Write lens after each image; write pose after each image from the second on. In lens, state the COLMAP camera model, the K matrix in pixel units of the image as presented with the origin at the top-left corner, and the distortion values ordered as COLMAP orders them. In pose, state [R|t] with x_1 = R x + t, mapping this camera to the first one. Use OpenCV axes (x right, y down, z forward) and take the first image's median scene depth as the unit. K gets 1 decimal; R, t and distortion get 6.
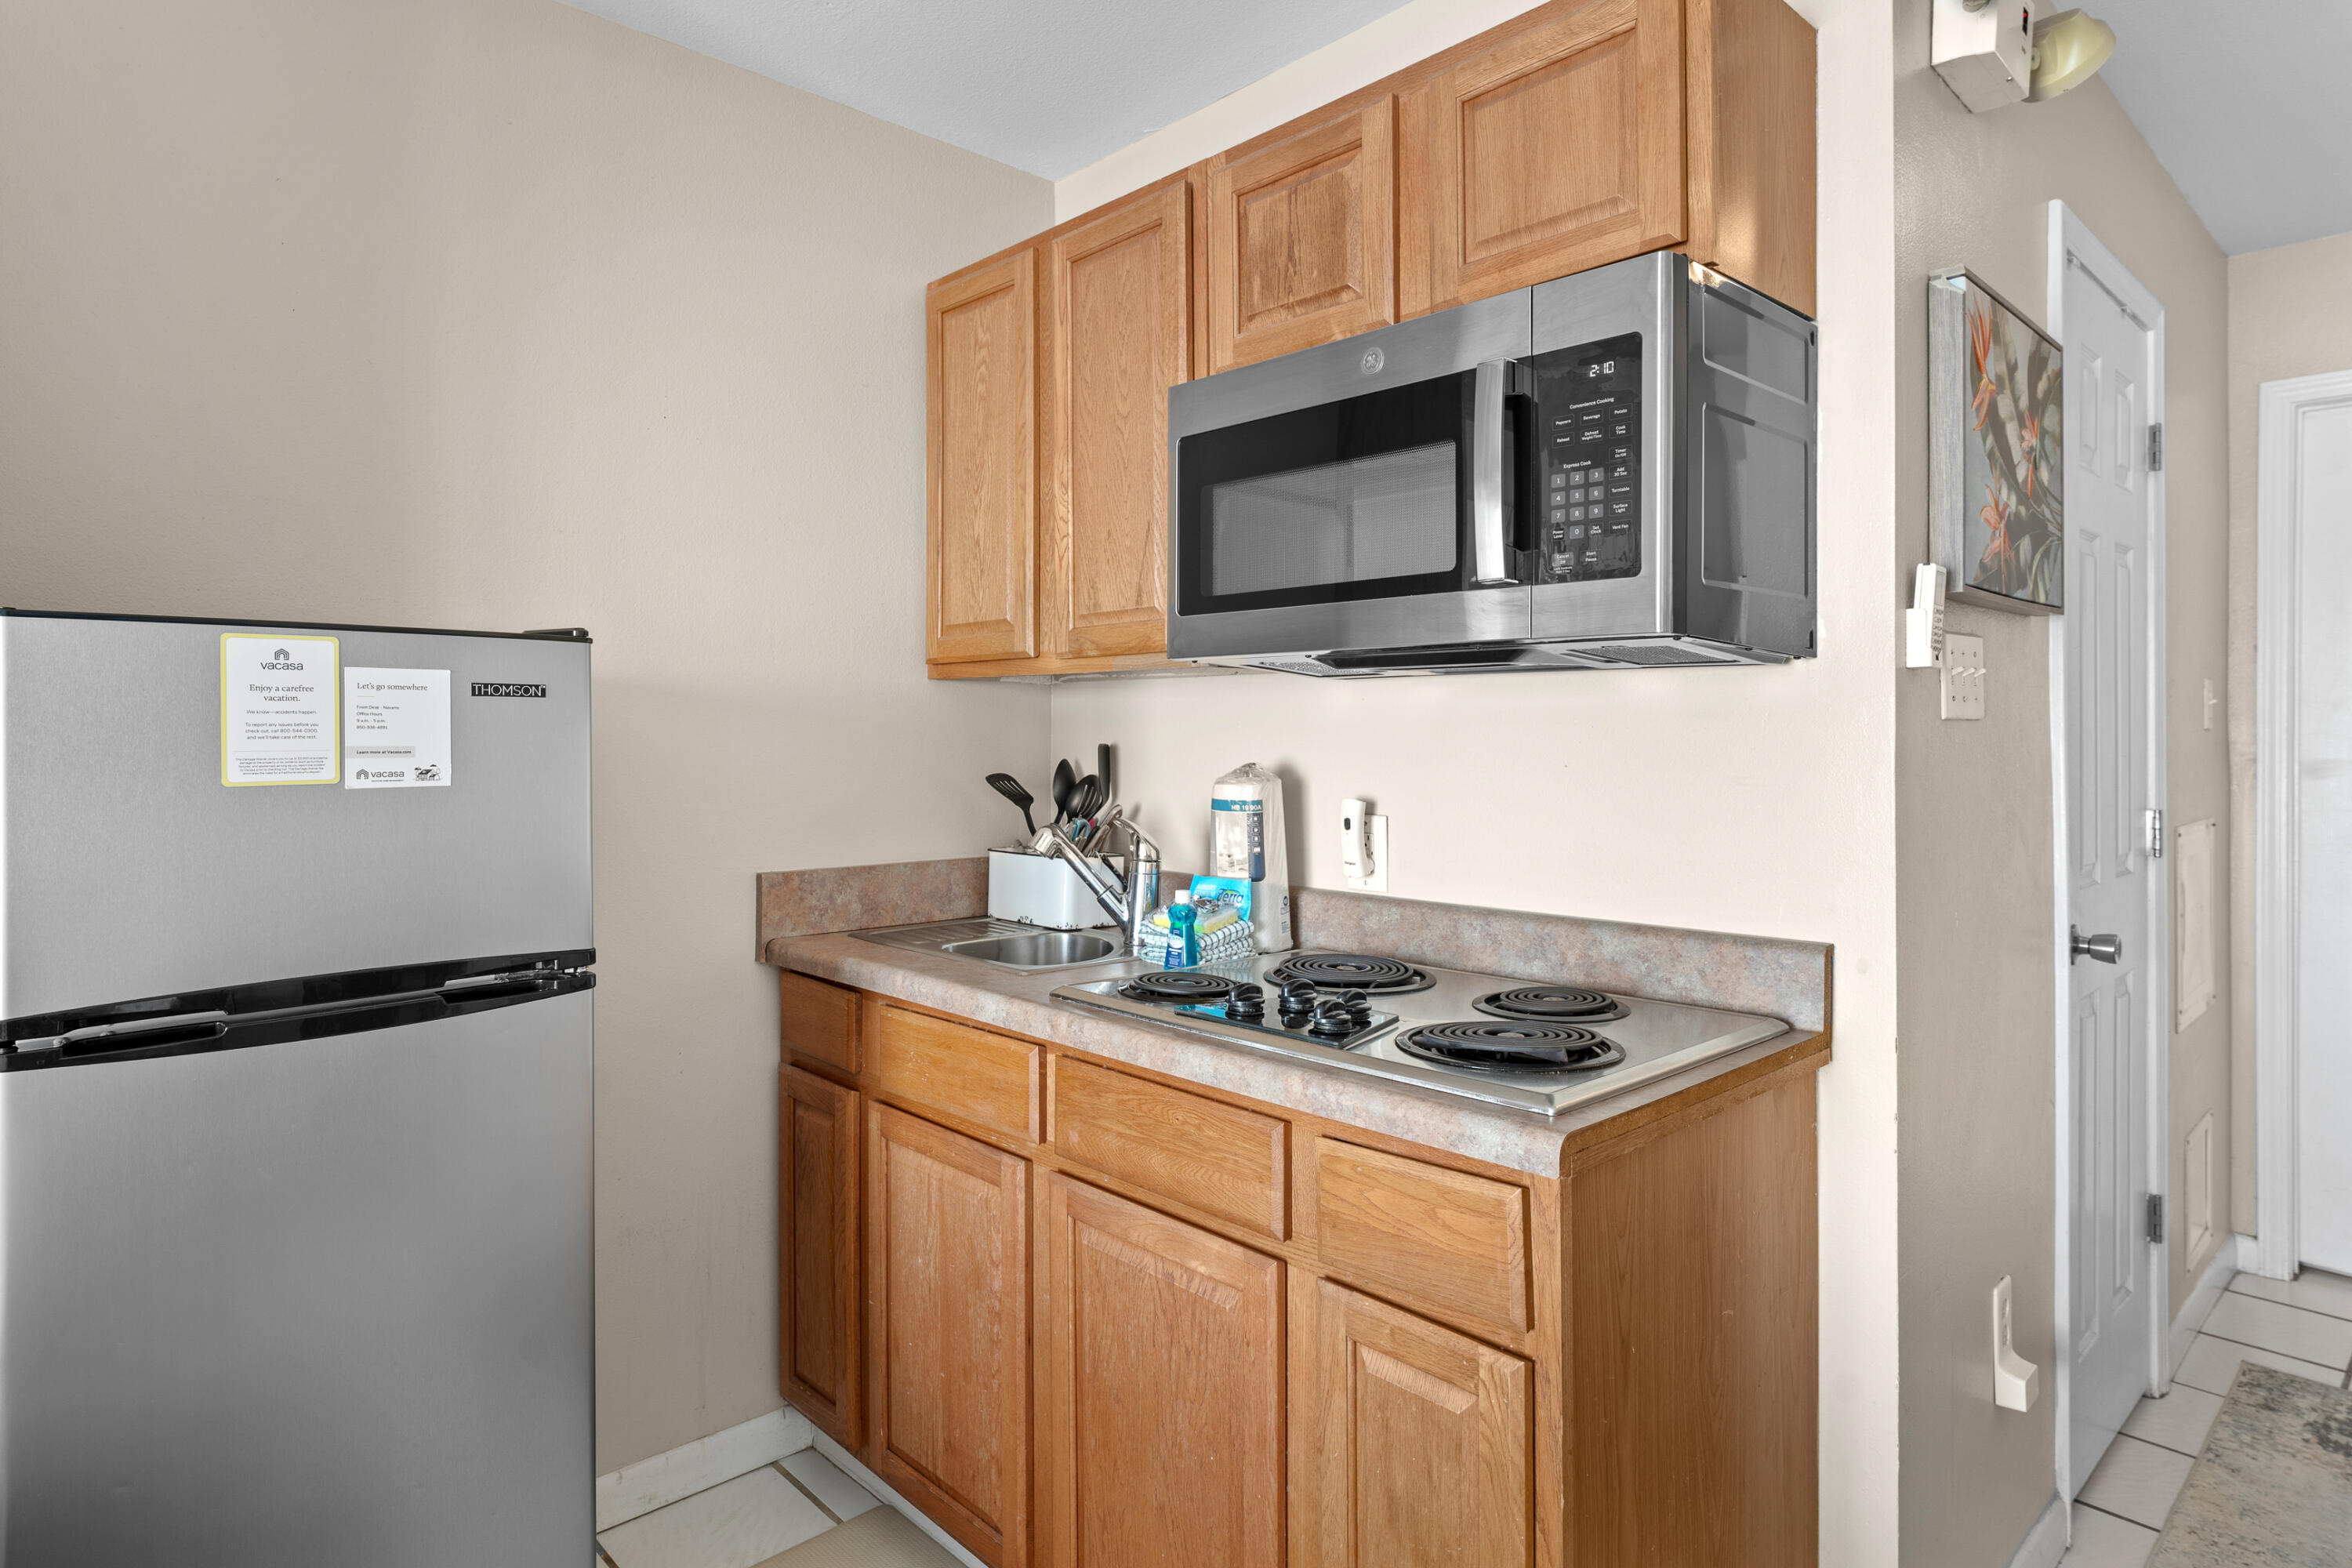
lens RADIAL K [[1289.5, 0, 1172.3], [0, 1289.5, 736.5], [0, 0, 1]] dist [-0.000675, -0.000709]
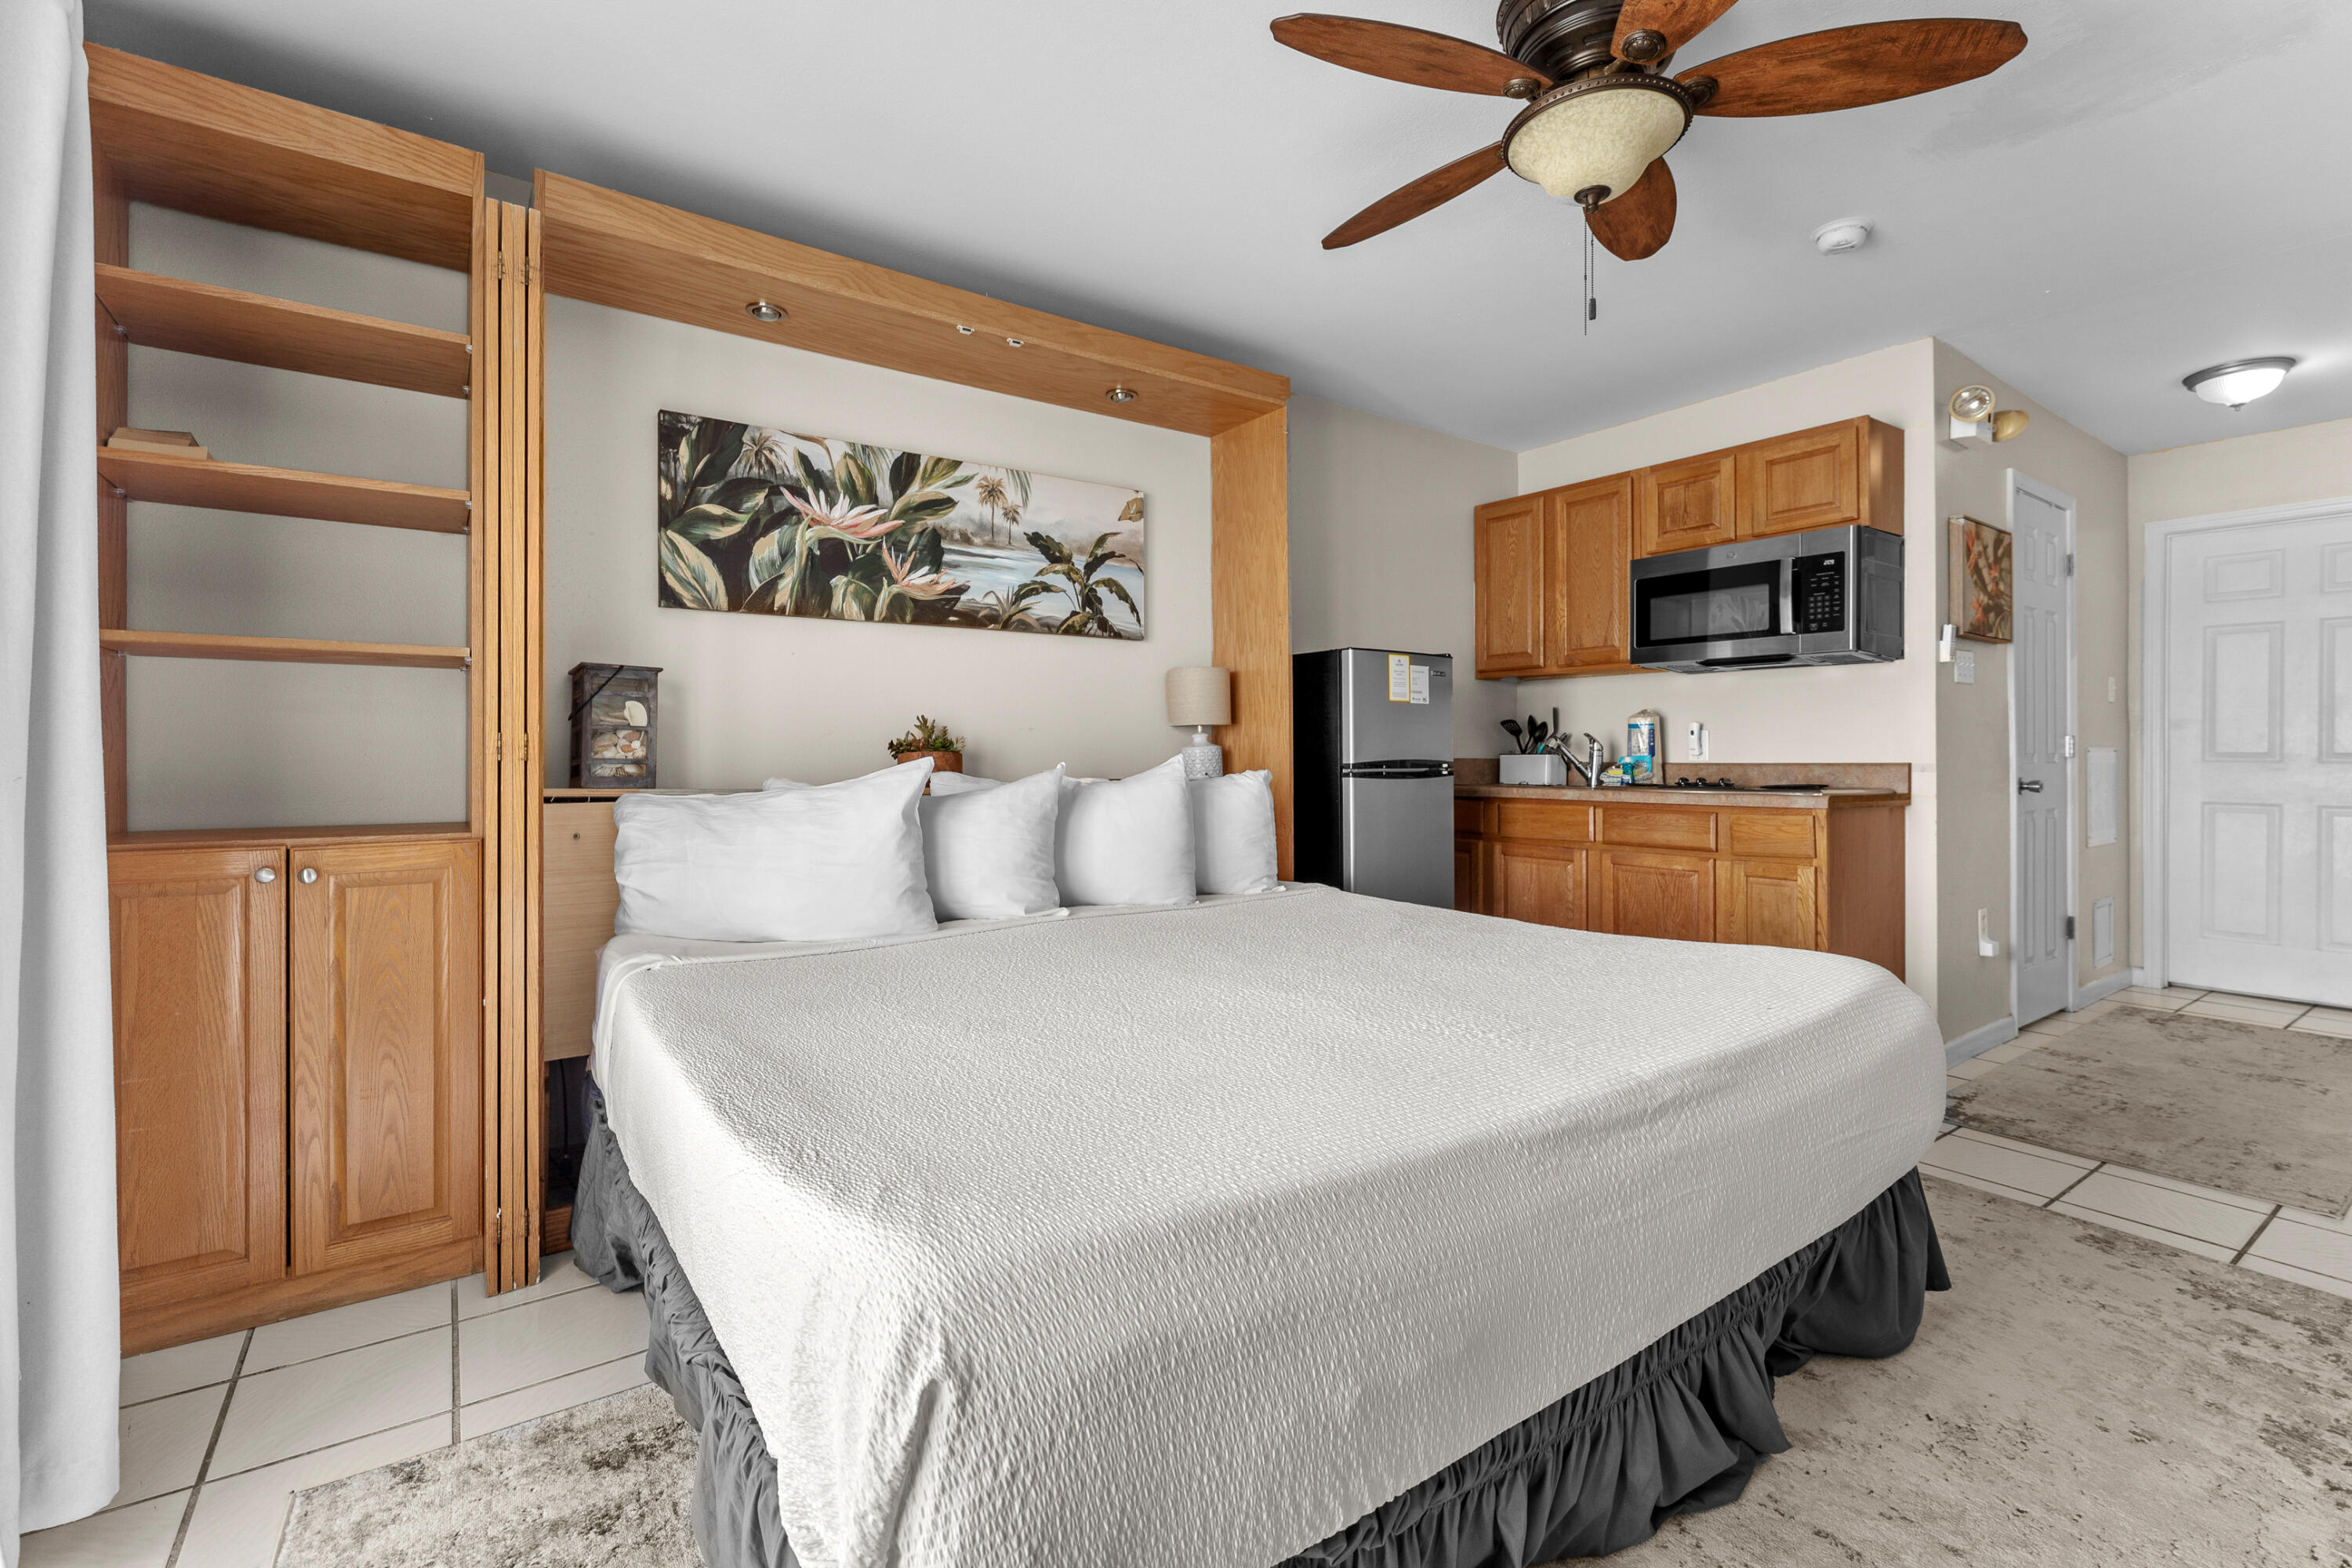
lens RADIAL K [[1025.3, 0, 1166.9], [0, 1025.3, 757.1], [0, 0, 1]] dist [-0.001401, 0.000121]
pose [[0.990644, 0.001166, -0.136466, -0.597489], [-0.001394, 0.999998, -0.001575, 0.120569], [0.136464, 0.001751, 0.990643, -1.083932]]
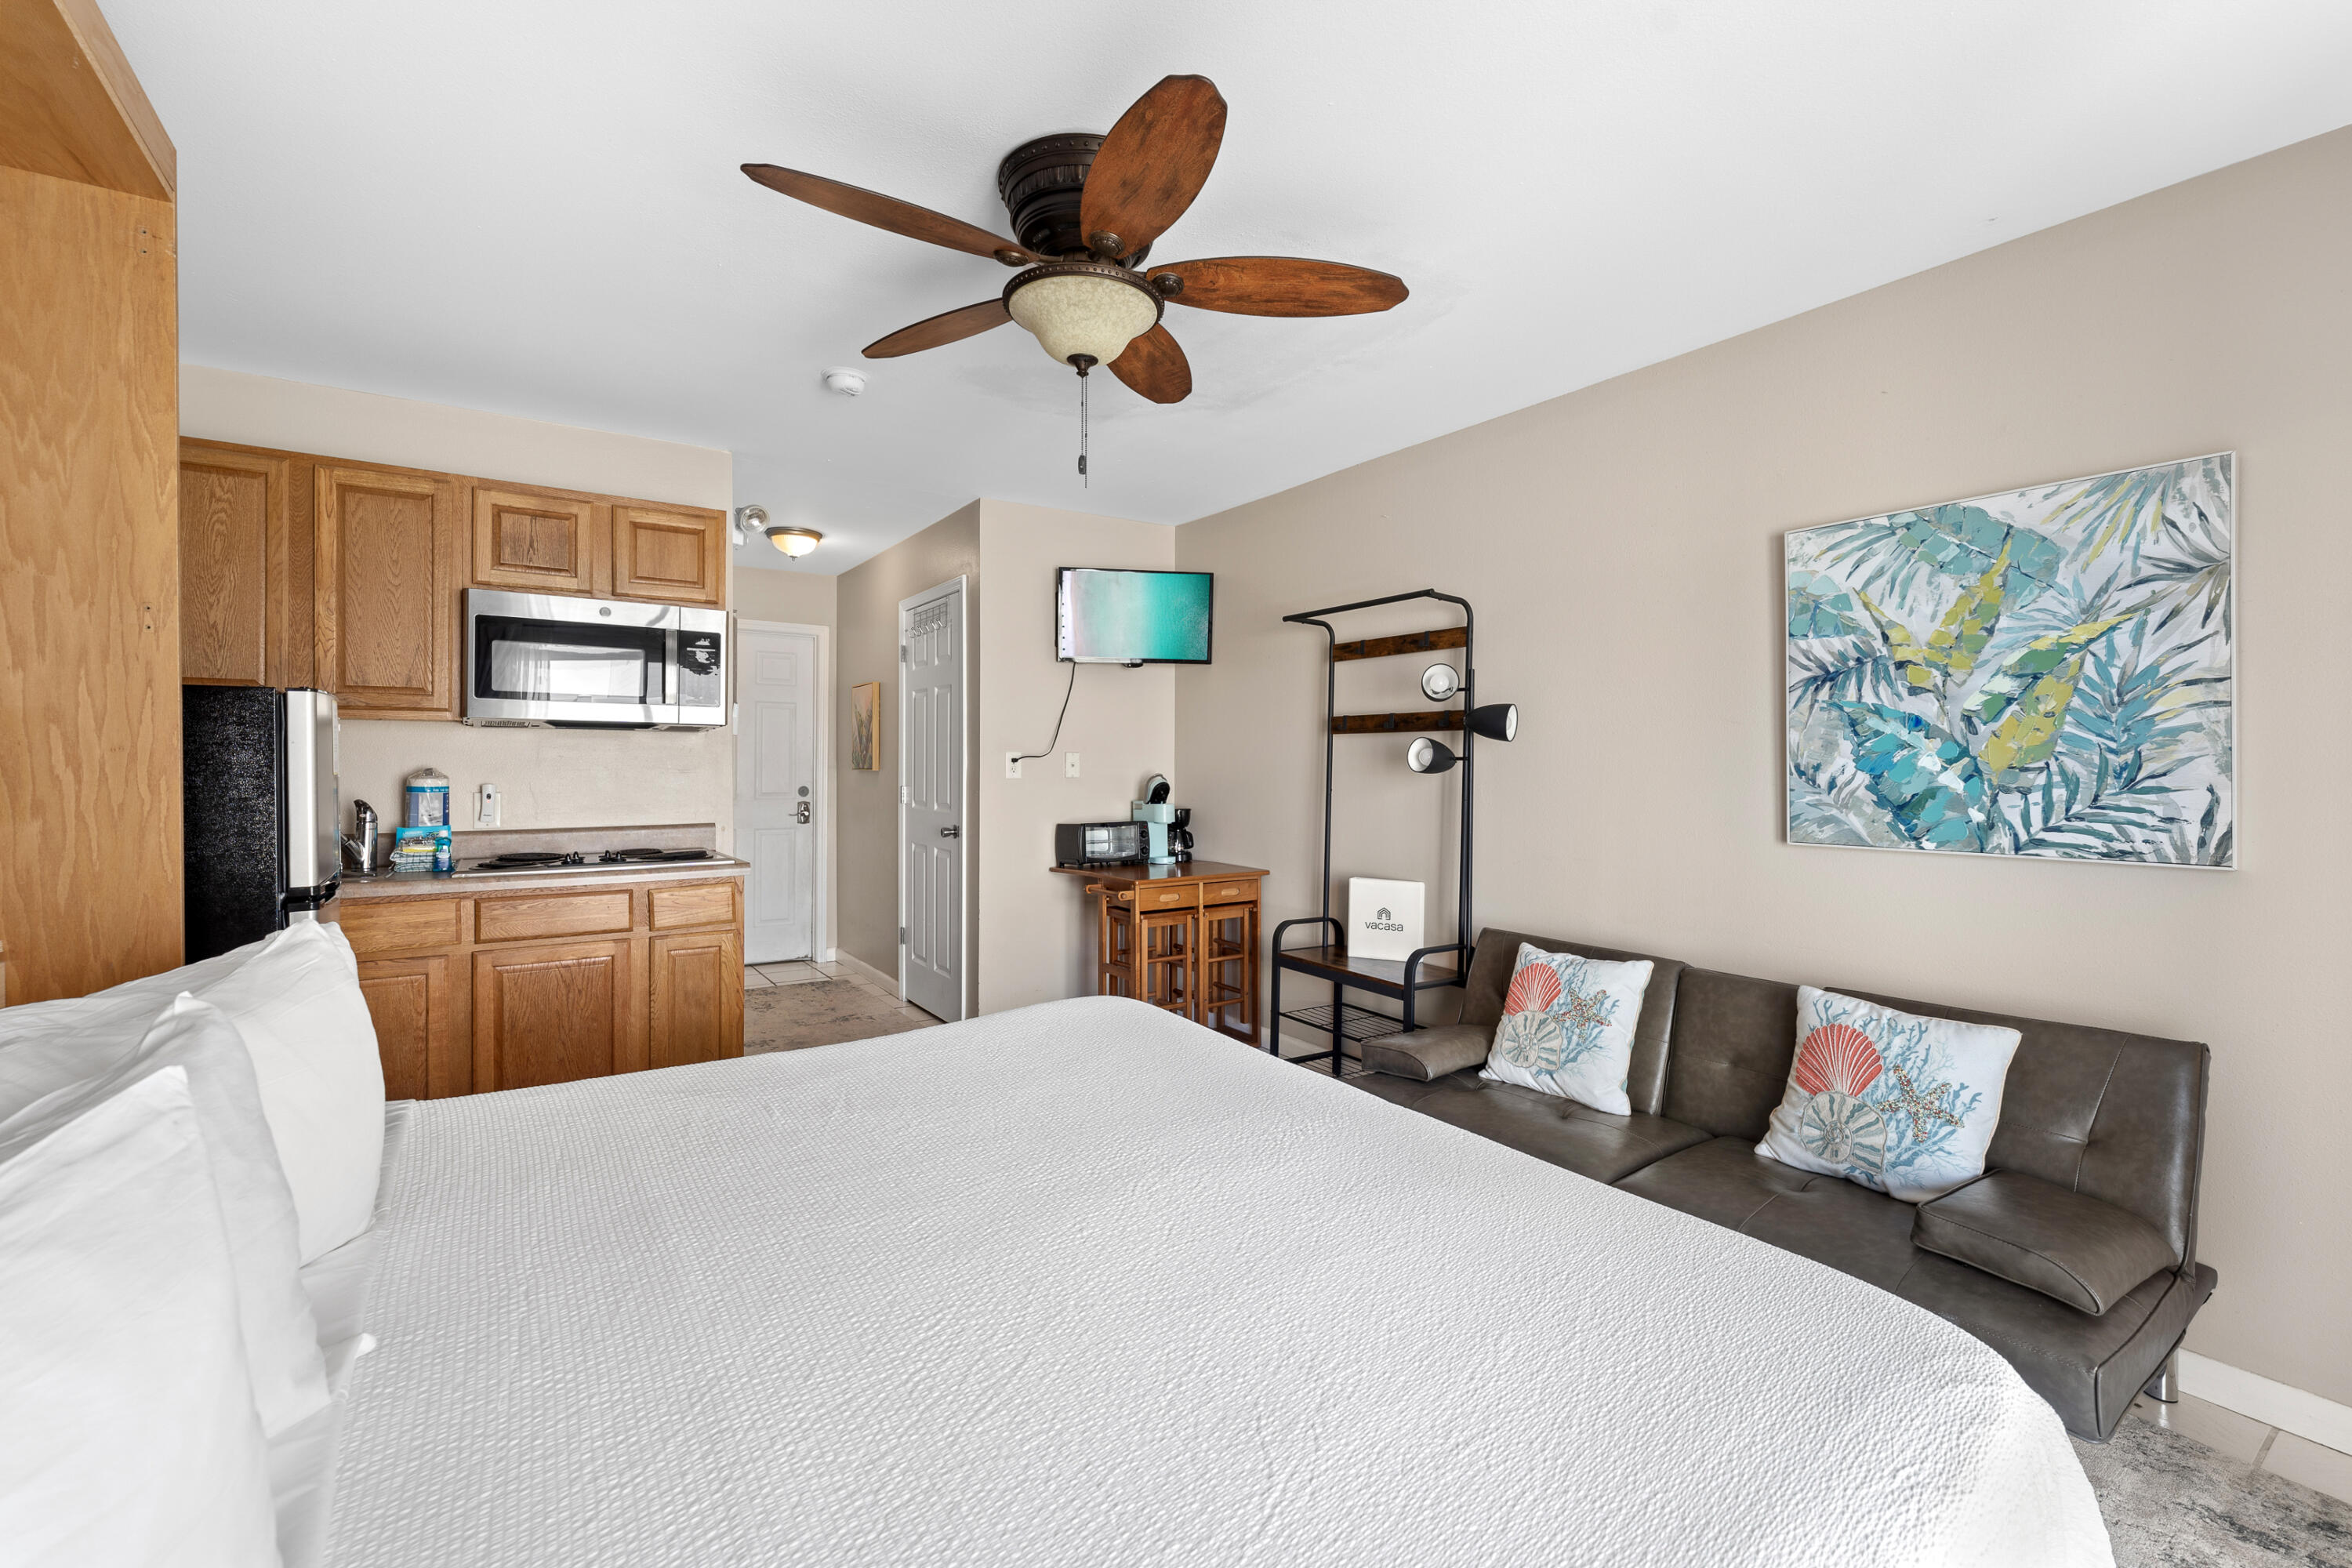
lens RADIAL K [[1001.8, 0, 1169.1], [0, 1001.8, 770.8], [0, 0, 1]] dist [-0.004437, 0.000337]
pose [[0.152581, -0.006151, 0.988272, -1.334414], [-0.005558, 0.999959, 0.007082, 0.009044], [-0.988275, -0.006573, 0.152540, -0.357110]]
